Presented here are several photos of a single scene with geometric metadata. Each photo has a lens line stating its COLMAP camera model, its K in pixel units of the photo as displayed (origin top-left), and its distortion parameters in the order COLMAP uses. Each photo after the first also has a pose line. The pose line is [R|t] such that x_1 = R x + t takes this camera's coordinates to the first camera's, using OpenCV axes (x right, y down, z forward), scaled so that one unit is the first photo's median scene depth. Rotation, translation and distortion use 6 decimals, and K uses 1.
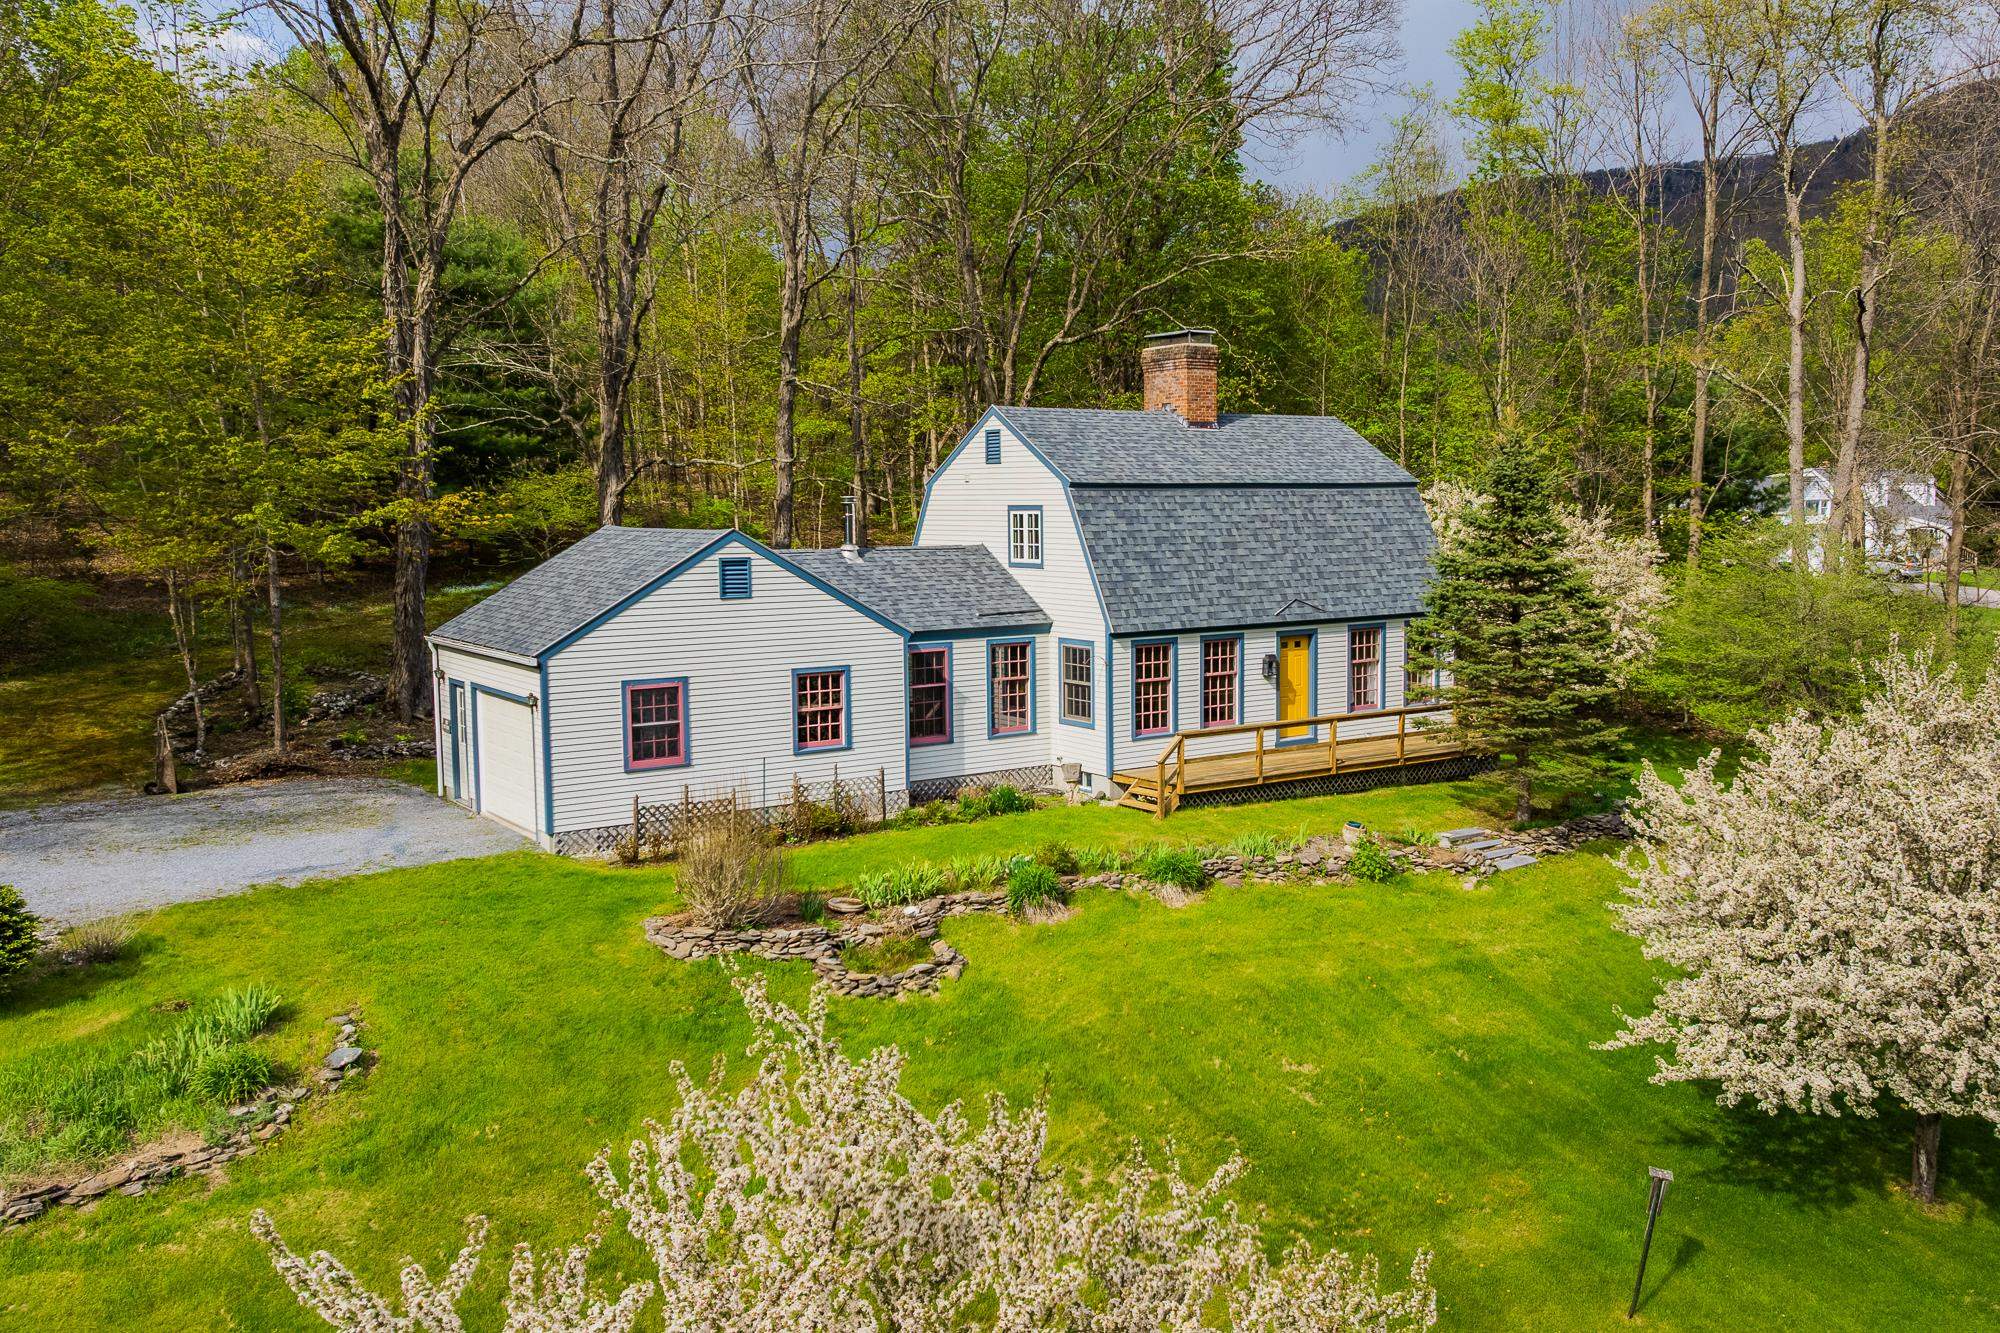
lens RADIAL K [[1677.4, 0, 1090.2], [0, 1677.4, 656.2], [0, 0, 1]] dist [-0.009894, -0.030773]
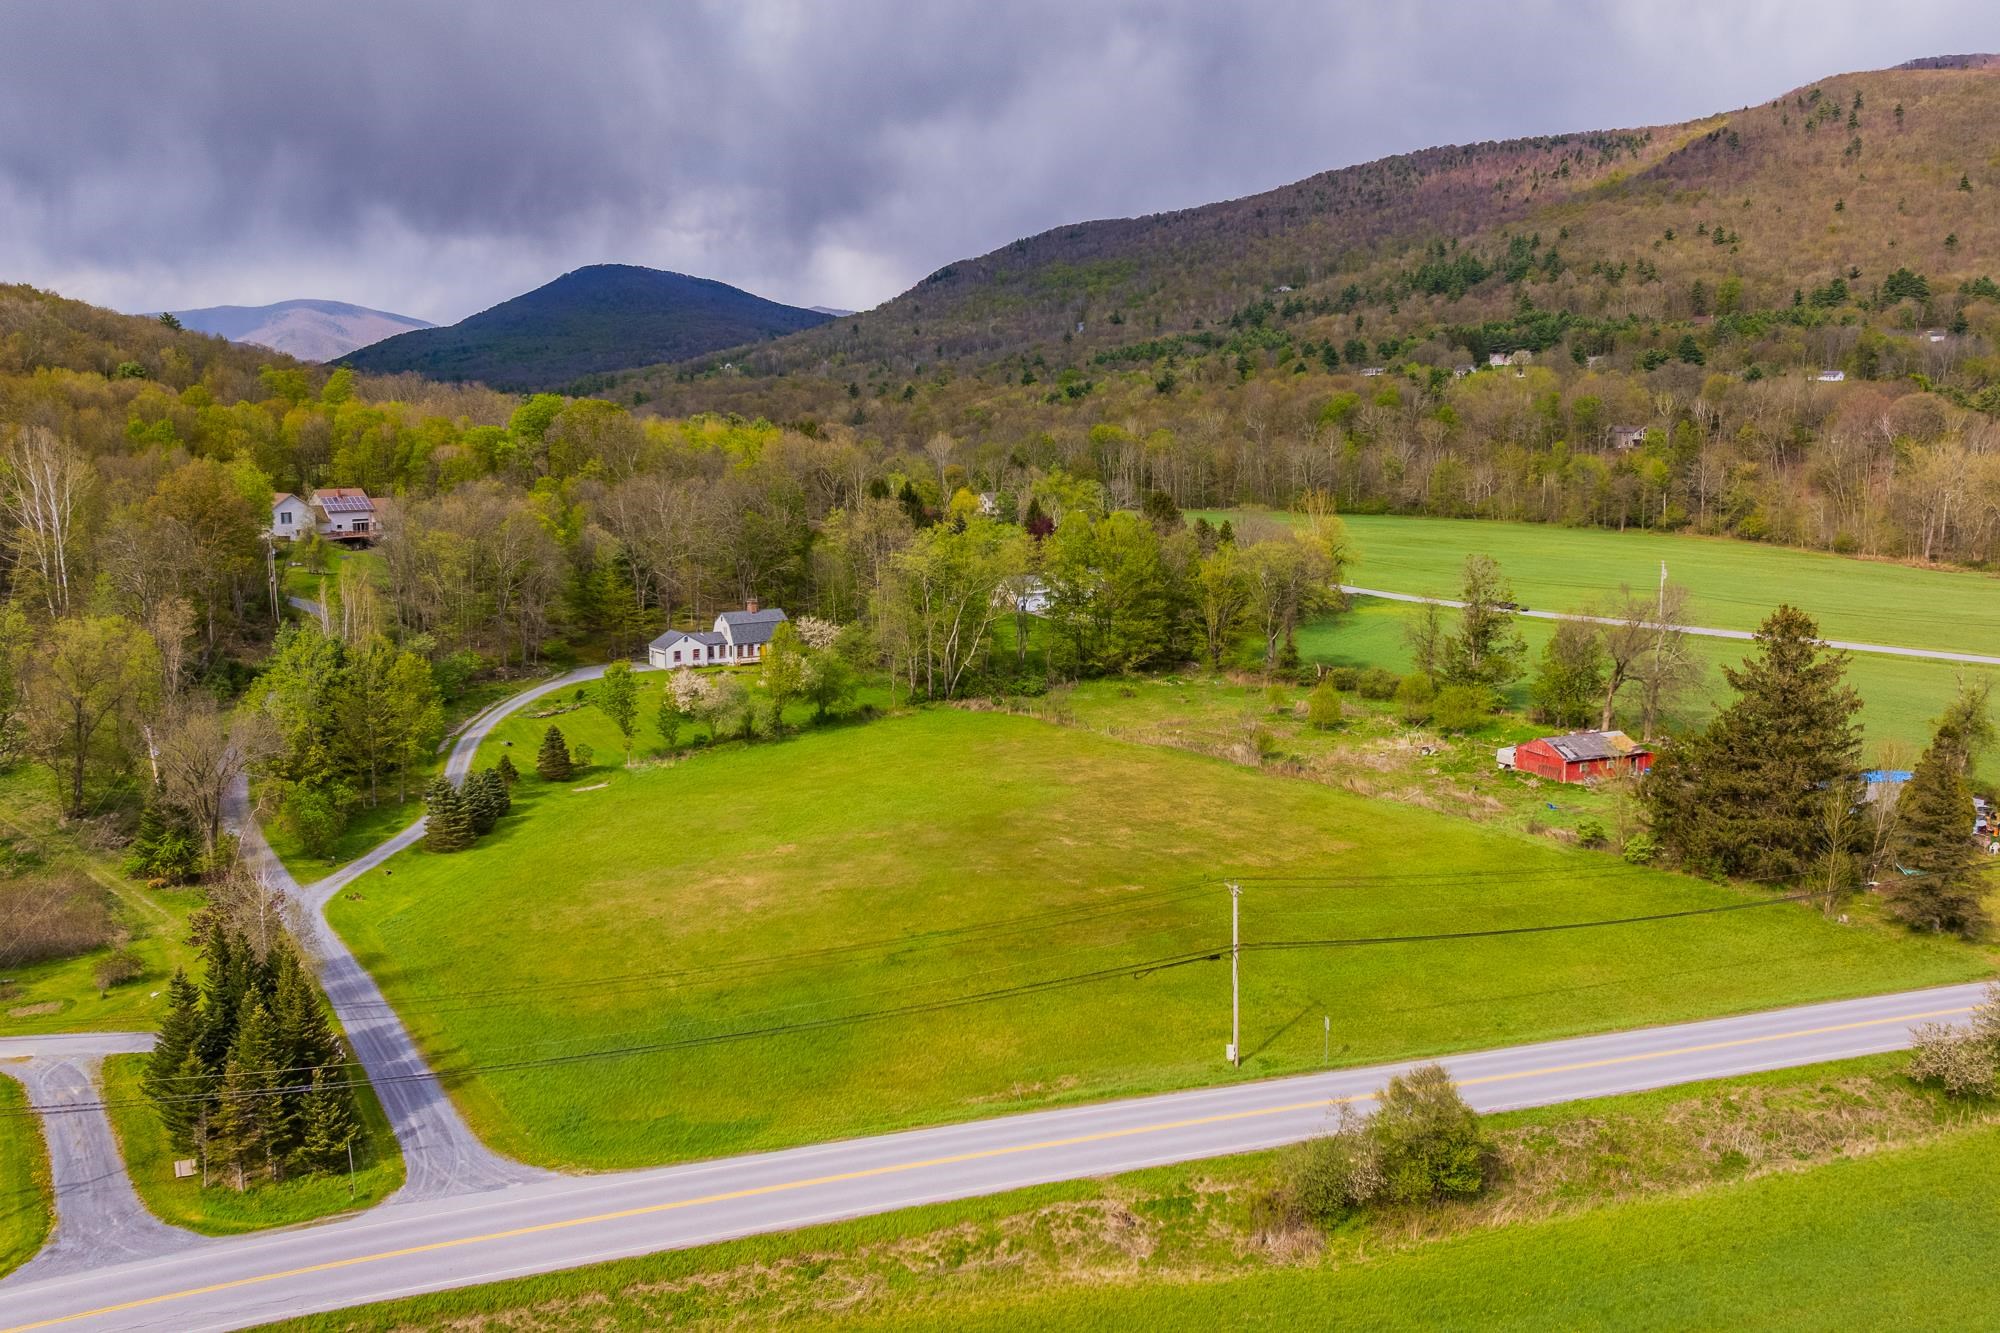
lens RADIAL K [[1677.4, 0, 999.2], [0, 1677.4, 660.1], [0, 0, 1]] dist [-0.009894, -0.030773]
pose [[0.998839, 0.007853, -0.047523, 1.662055], [-0.005657, 0.998918, 0.046161, -0.317085], [0.047834, -0.045839, 0.997803, -6.929794]]
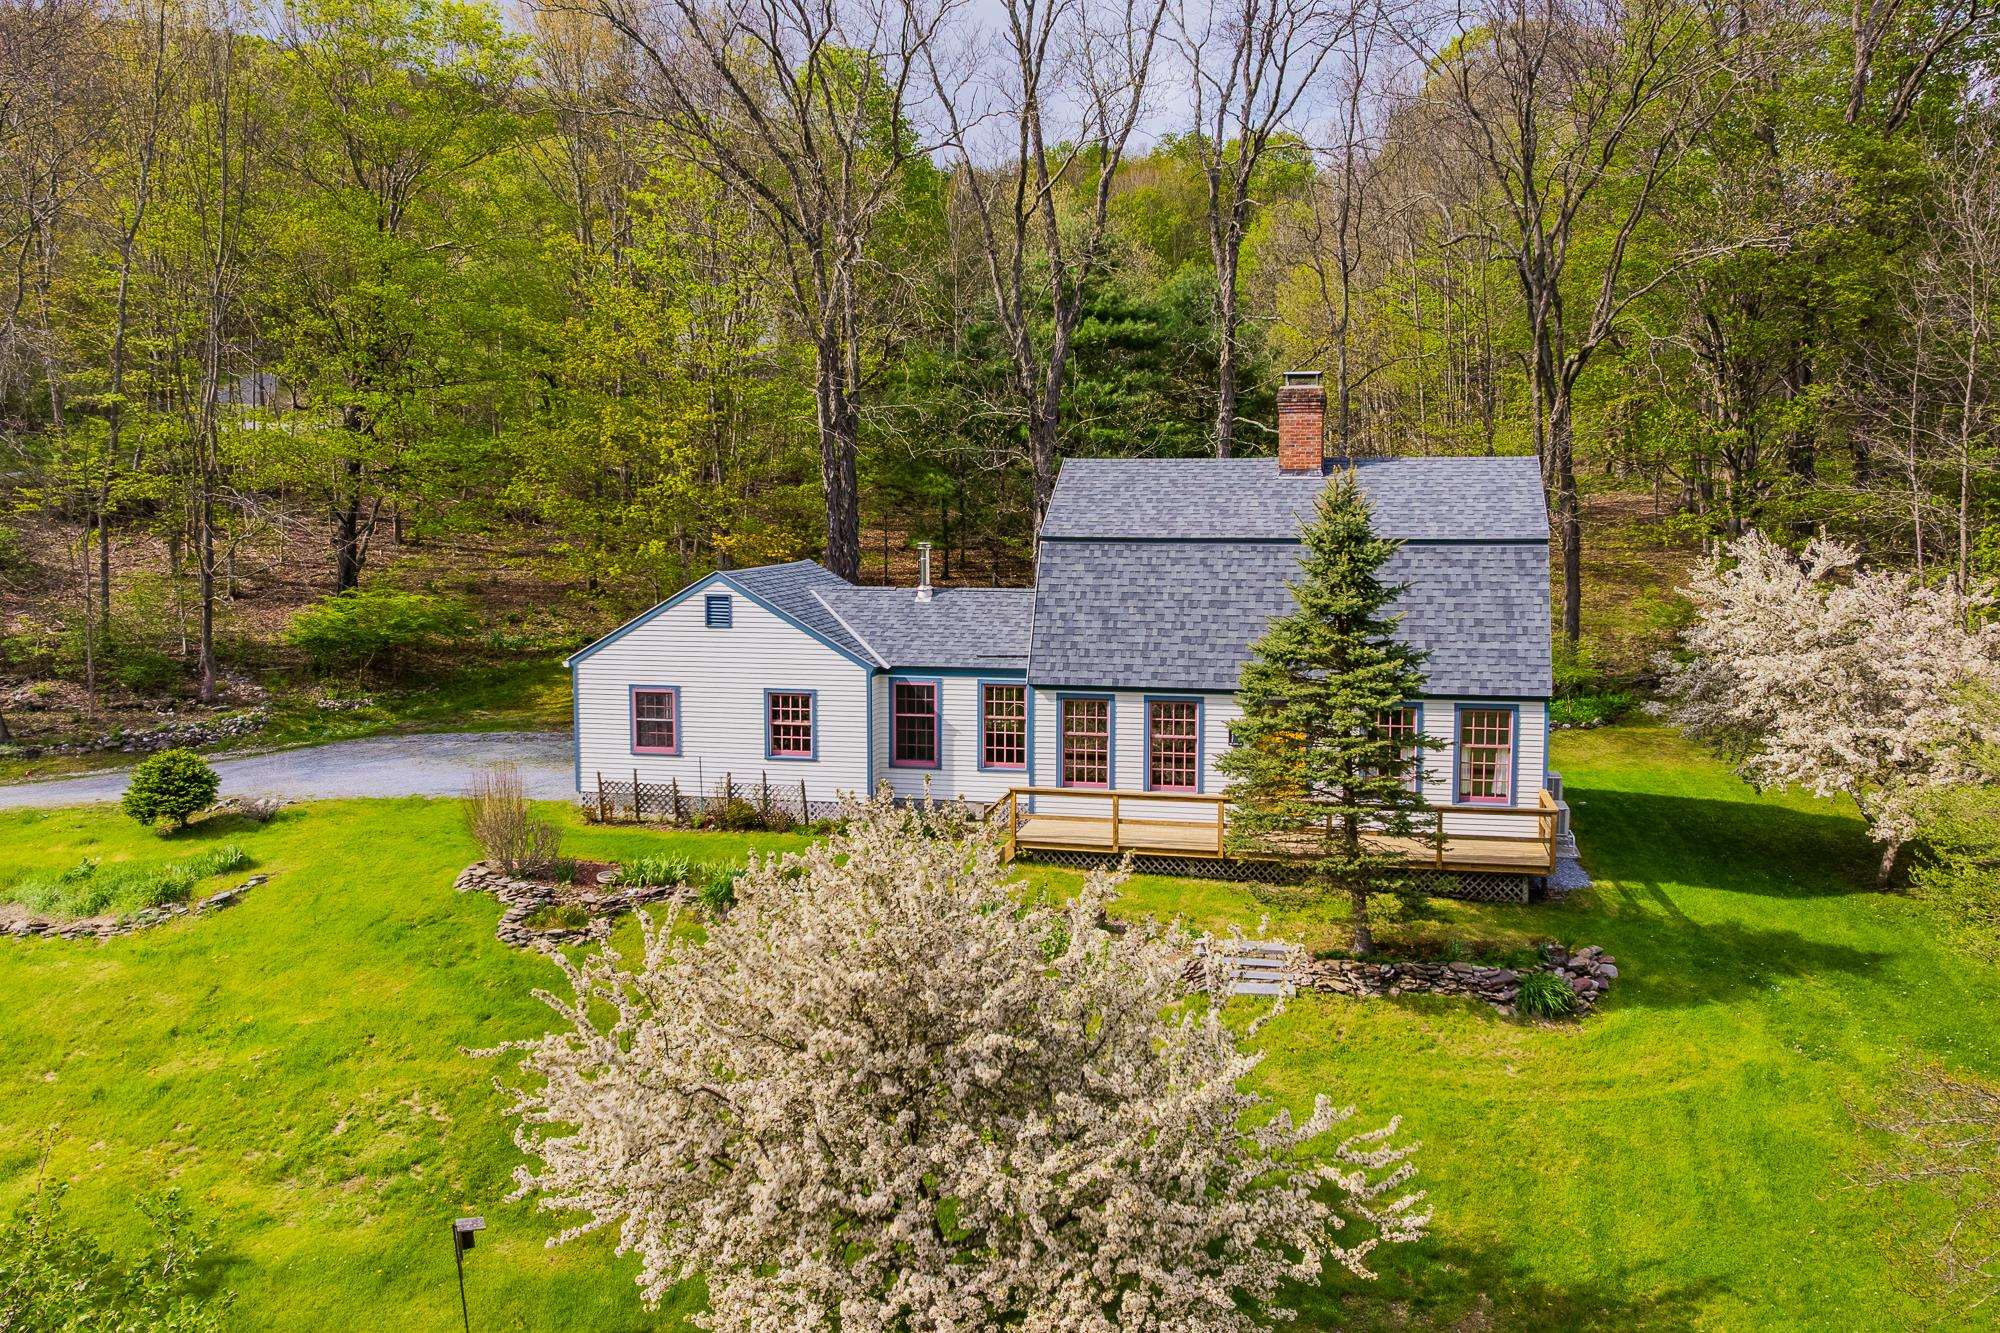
lens RADIAL K [[1677.4, 0, 1002.0], [0, 1677.4, 655.3], [0, 0, 1]] dist [-0.009894, -0.030773]
pose [[0.649761, 0.079168, -0.756005, 0.786008], [-0.075848, 0.996351, 0.039148, -0.071000], [0.756345, 0.031905, 0.653394, 0.315498]]
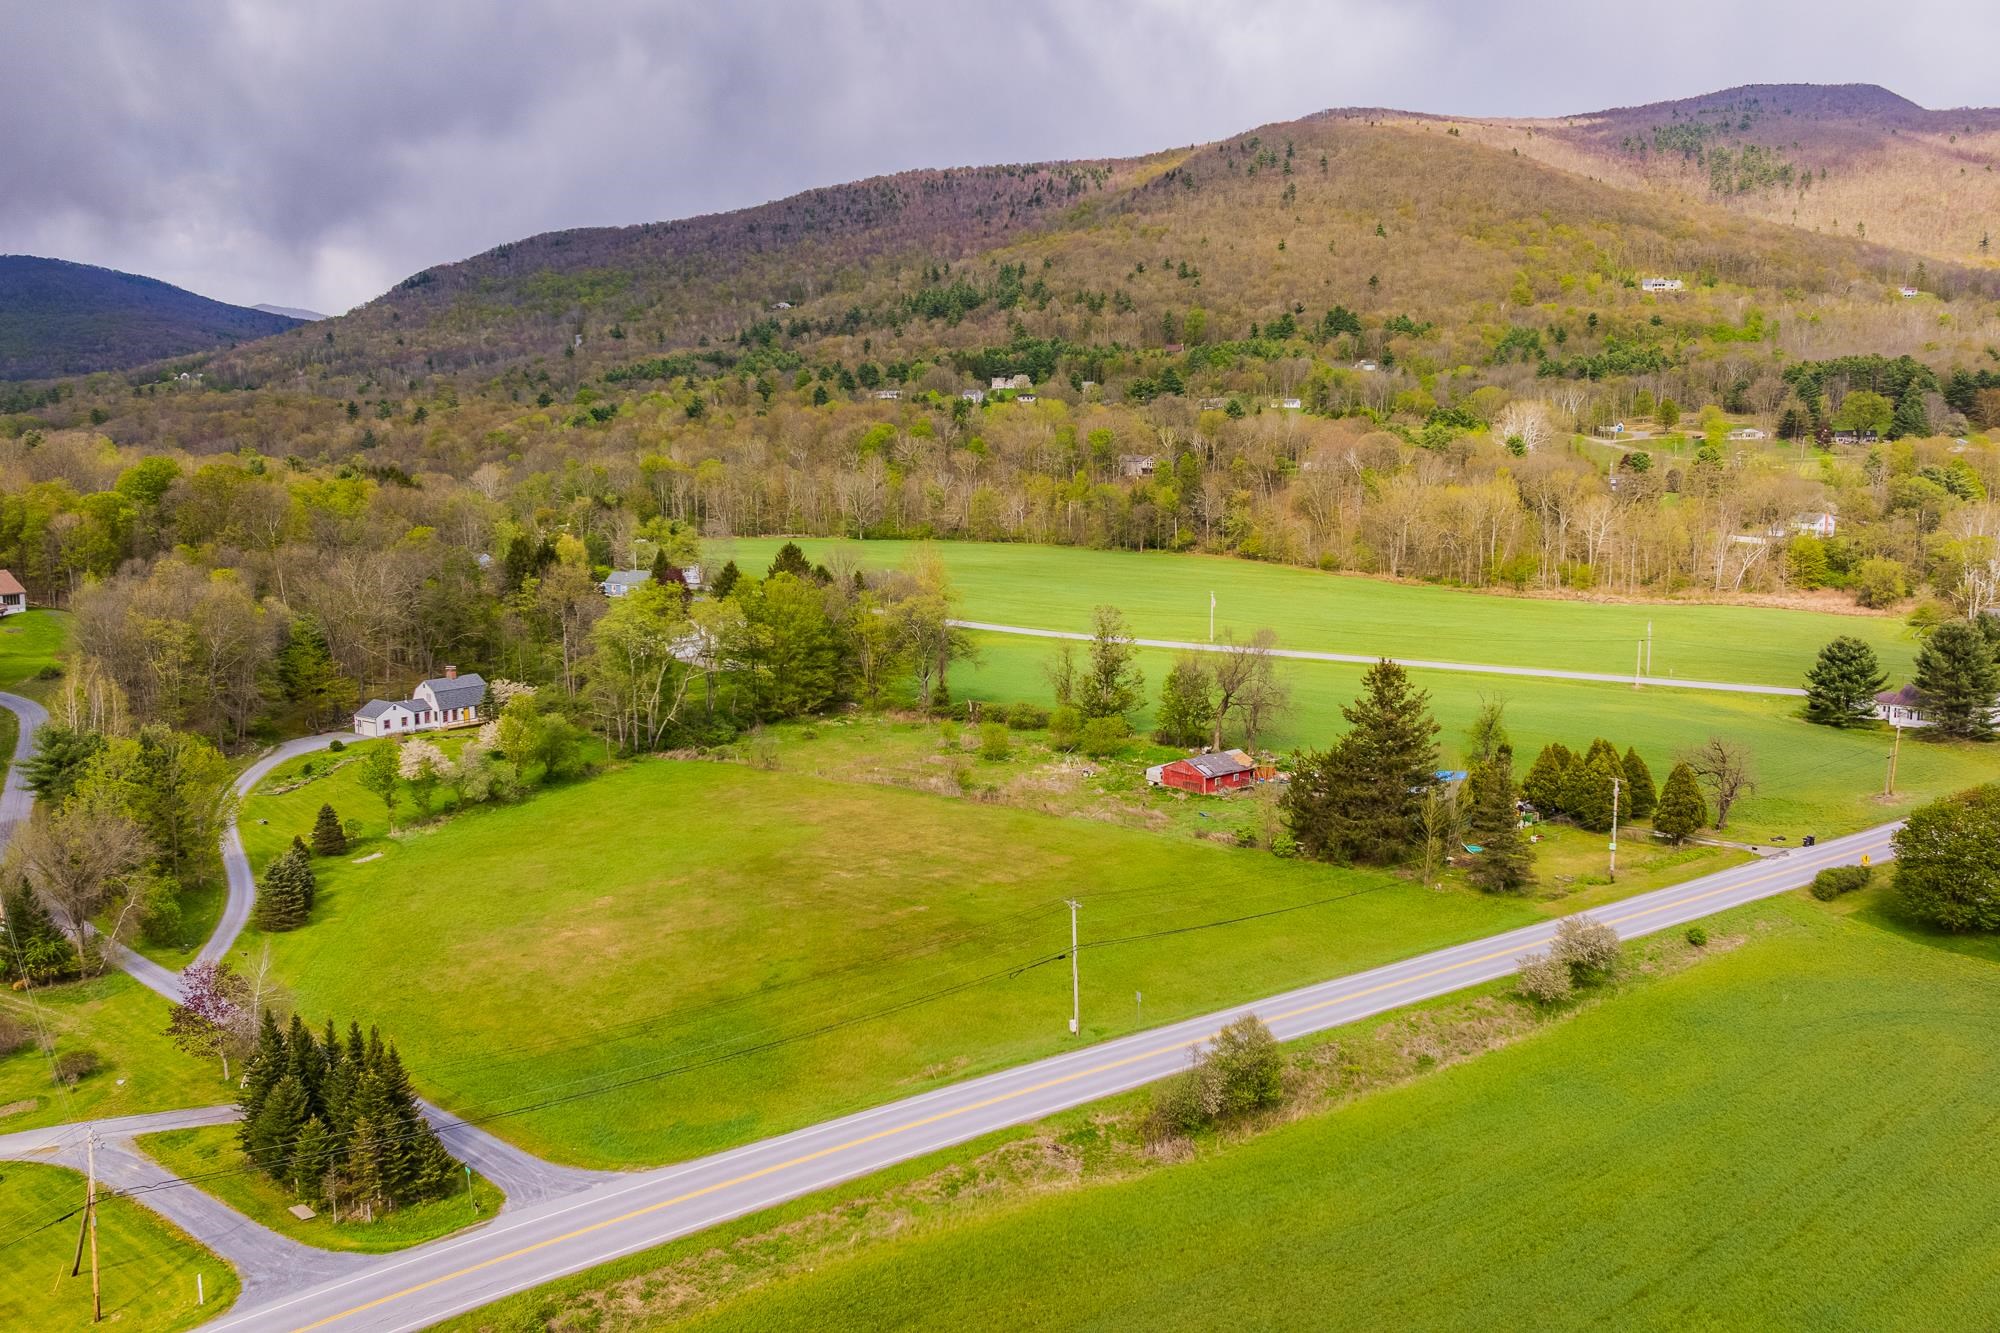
lens RADIAL K [[1677.4, 0, 1010.1], [0, 1677.4, 672.4], [0, 0, 1]] dist [-0.009894, -0.030773]
pose [[0.965793, -0.037211, 0.256631, 0.633834], [0.024255, 0.998275, 0.053469, -0.589459], [-0.258178, -0.045415, 0.965029, -7.910790]]
